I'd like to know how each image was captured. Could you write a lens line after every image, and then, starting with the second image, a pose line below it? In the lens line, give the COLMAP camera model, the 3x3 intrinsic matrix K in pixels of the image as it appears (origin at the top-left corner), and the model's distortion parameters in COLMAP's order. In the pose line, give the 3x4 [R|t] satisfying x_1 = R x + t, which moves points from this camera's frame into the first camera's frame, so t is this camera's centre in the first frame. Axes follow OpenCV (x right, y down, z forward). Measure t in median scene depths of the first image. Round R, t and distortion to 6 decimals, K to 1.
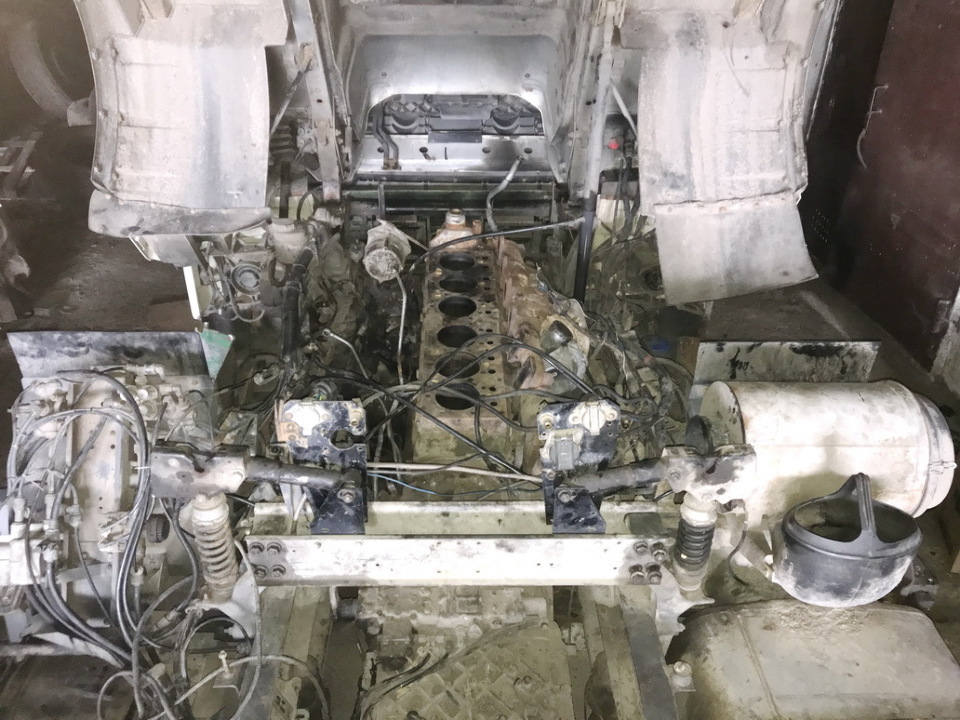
lens RADIAL K [[792.7, 0, 480.5], [0, 792.7, 359.2], [0, 0, 1]] dist [0.014381, -0.003523]
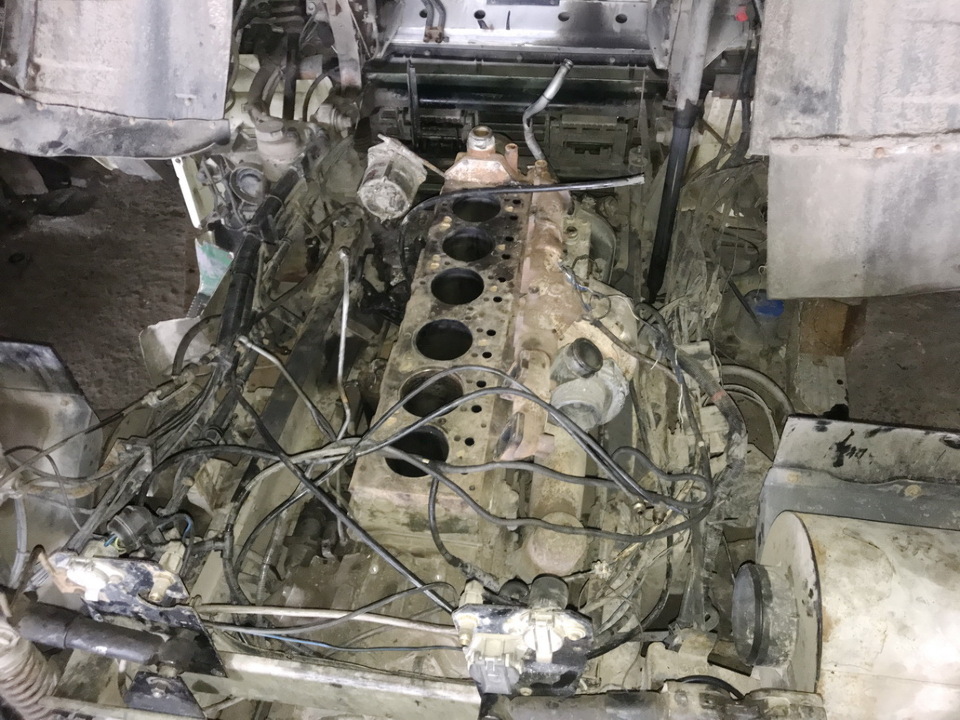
lens RADIAL K [[792.7, 0, 478.9], [0, 792.7, 361.2], [0, 0, 1]] dist [0.014381, -0.003523]
pose [[0.983122, 0.092174, -0.158036, 0.099829], [-0.055685, 0.973585, 0.221432, -0.145902], [0.174272, -0.208895, 0.962285, 0.275014]]
